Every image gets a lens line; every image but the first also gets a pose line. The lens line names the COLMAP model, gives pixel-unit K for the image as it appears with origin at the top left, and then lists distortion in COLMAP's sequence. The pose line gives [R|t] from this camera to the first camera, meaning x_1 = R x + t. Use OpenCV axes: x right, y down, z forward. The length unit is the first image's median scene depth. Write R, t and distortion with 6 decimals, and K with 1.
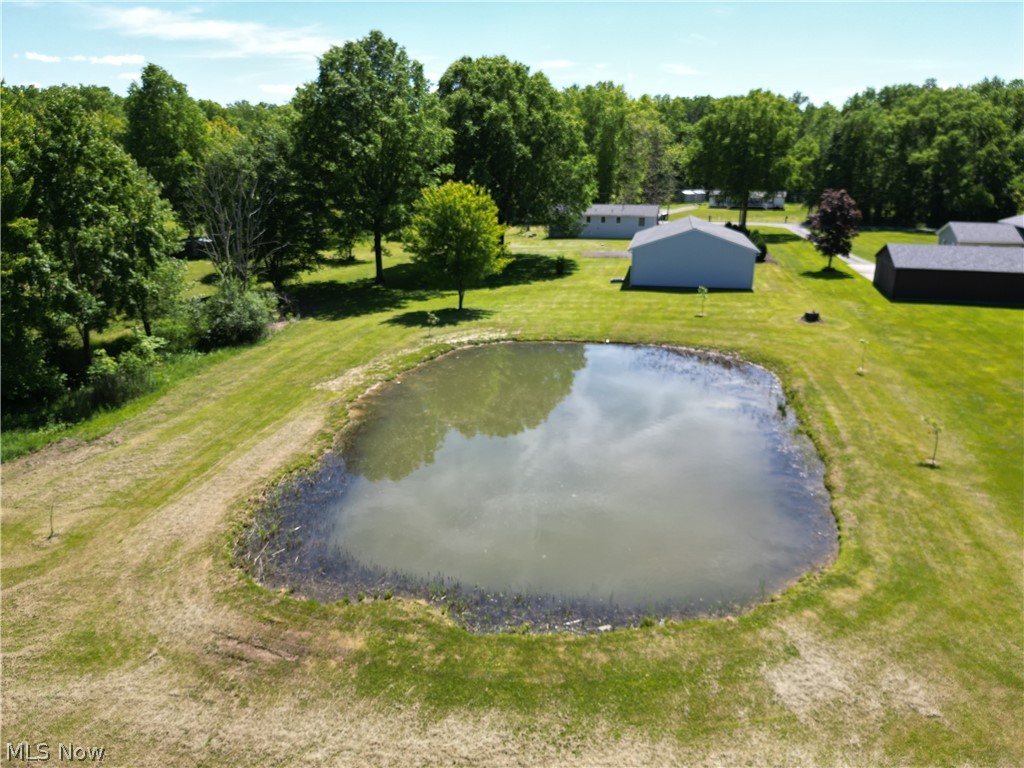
lens RADIAL K [[724.5, 0, 508.2], [0, 724.5, 378.0], [0, 0, 1]] dist [0.057275, -0.057731]
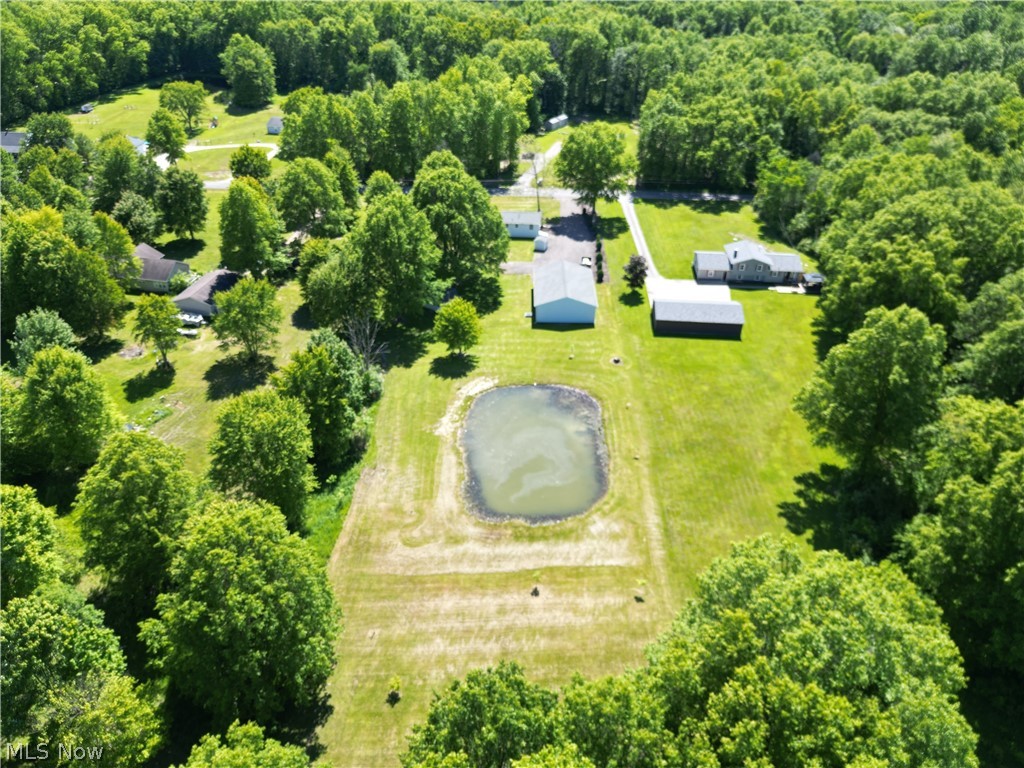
lens RADIAL K [[724.5, 0, 508.2], [0, 724.5, 378.0], [0, 0, 1]] dist [0.057275, -0.057731]
pose [[0.981188, -0.088031, 0.171818, -0.222729], [0.036743, 0.958872, 0.281451, -0.461105], [-0.189528, -0.269844, 0.944068, -0.767960]]
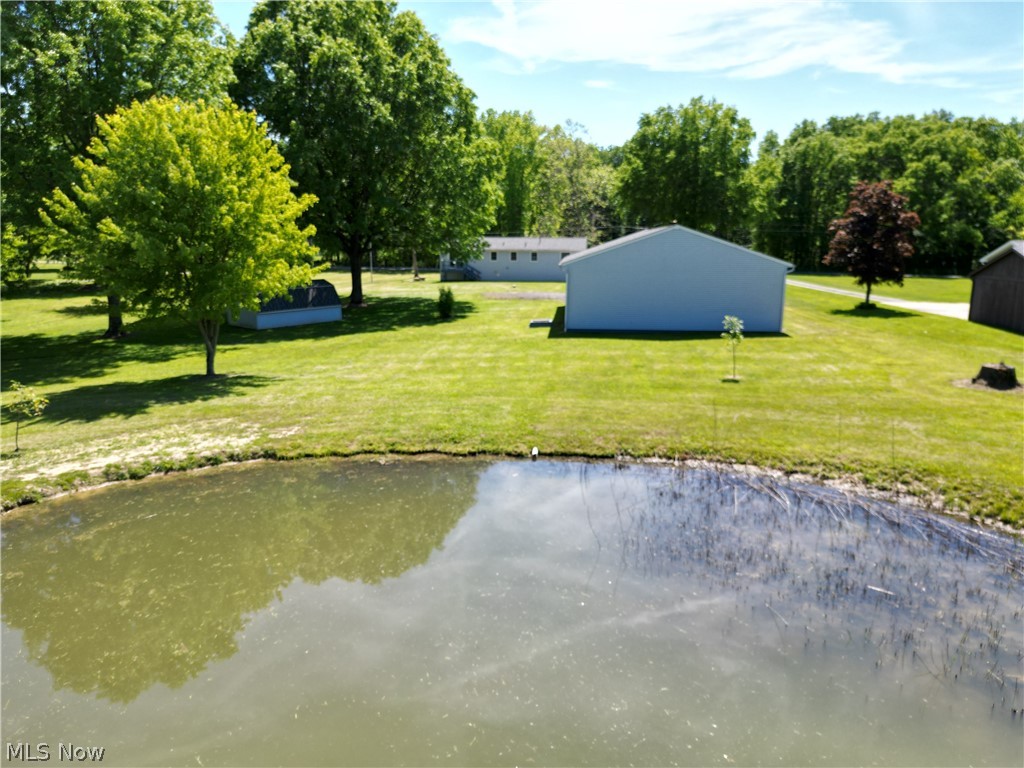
lens RADIAL K [[724.5, 0, 508.2], [0, 724.5, 378.0], [0, 0, 1]] dist [0.057275, -0.057731]
pose [[0.992874, -0.018774, 0.117677, 0.050347], [0.030384, 0.994756, -0.097655, -0.032387], [-0.115227, 0.100535, 0.988239, 0.394506]]
